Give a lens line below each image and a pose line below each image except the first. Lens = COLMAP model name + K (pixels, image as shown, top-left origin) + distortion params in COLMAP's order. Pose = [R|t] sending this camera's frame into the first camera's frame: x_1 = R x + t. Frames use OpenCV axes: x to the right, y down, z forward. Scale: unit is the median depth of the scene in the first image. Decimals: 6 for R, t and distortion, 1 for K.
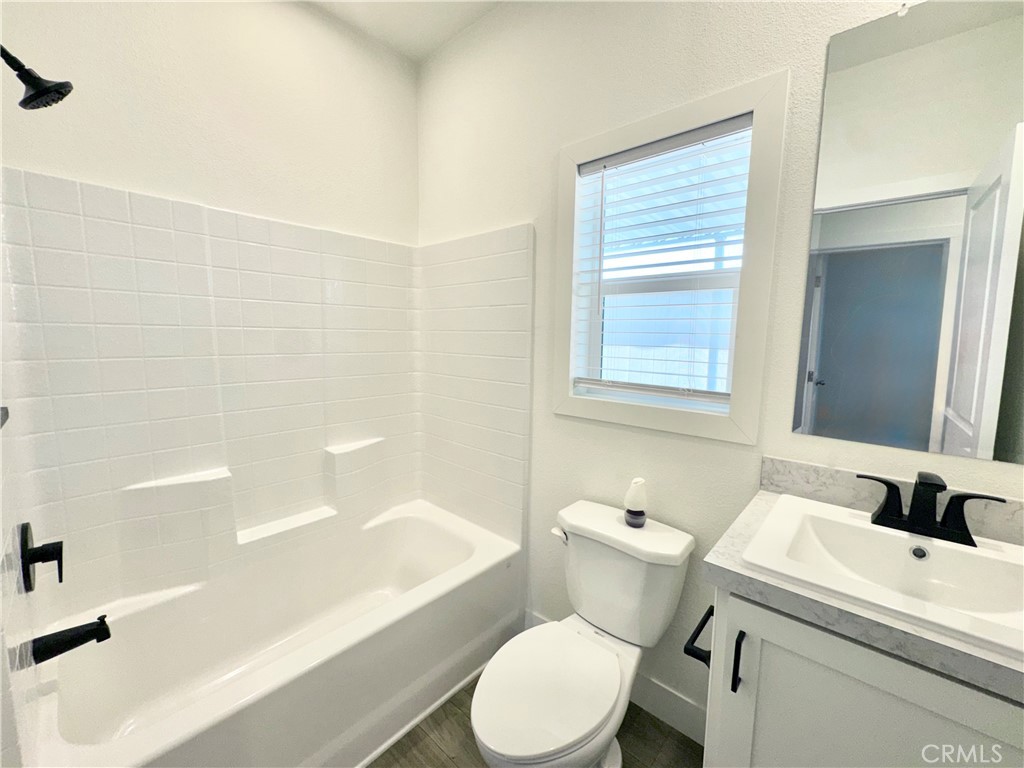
lens RADIAL K [[410.7, 0, 512.0], [0, 410.7, 384.0], [0, 0, 1]] dist [0.003553, 0.000352]
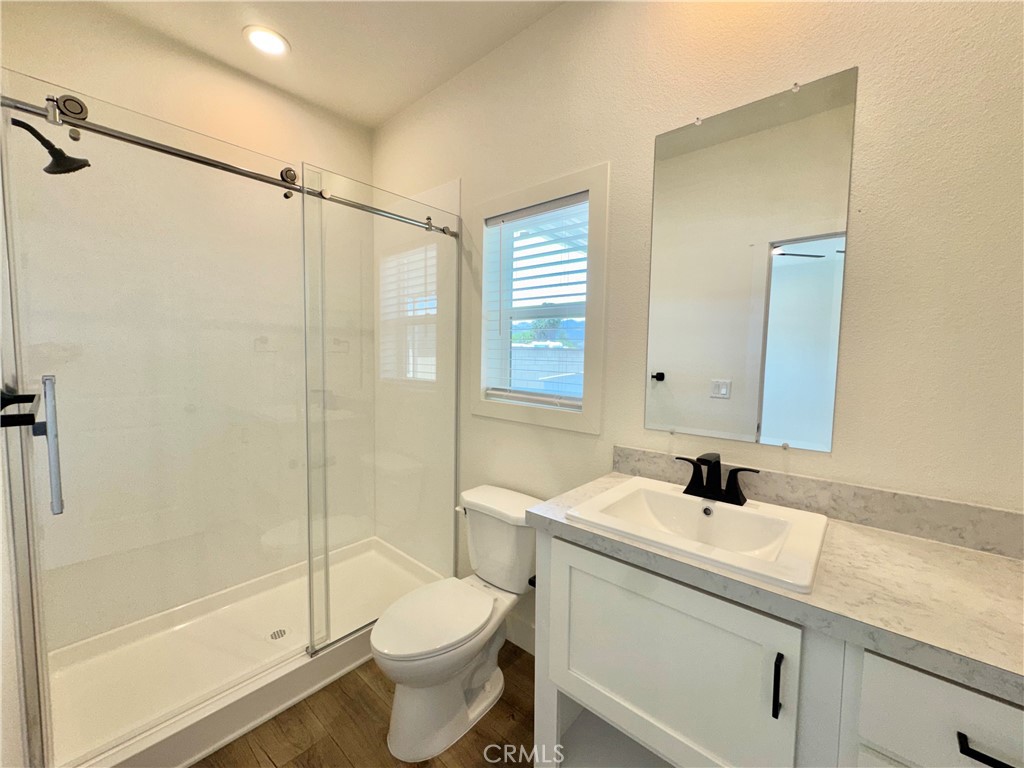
lens RADIAL K [[410.7, 0, 512.0], [0, 410.7, 384.0], [0, 0, 1]] dist [0.003553, 0.000352]
pose [[0.999892, 0.004899, 0.013872, 0.287550], [-0.004211, 0.998778, -0.049249, 0.052091], [-0.014096, 0.049186, 0.998690, -0.313735]]
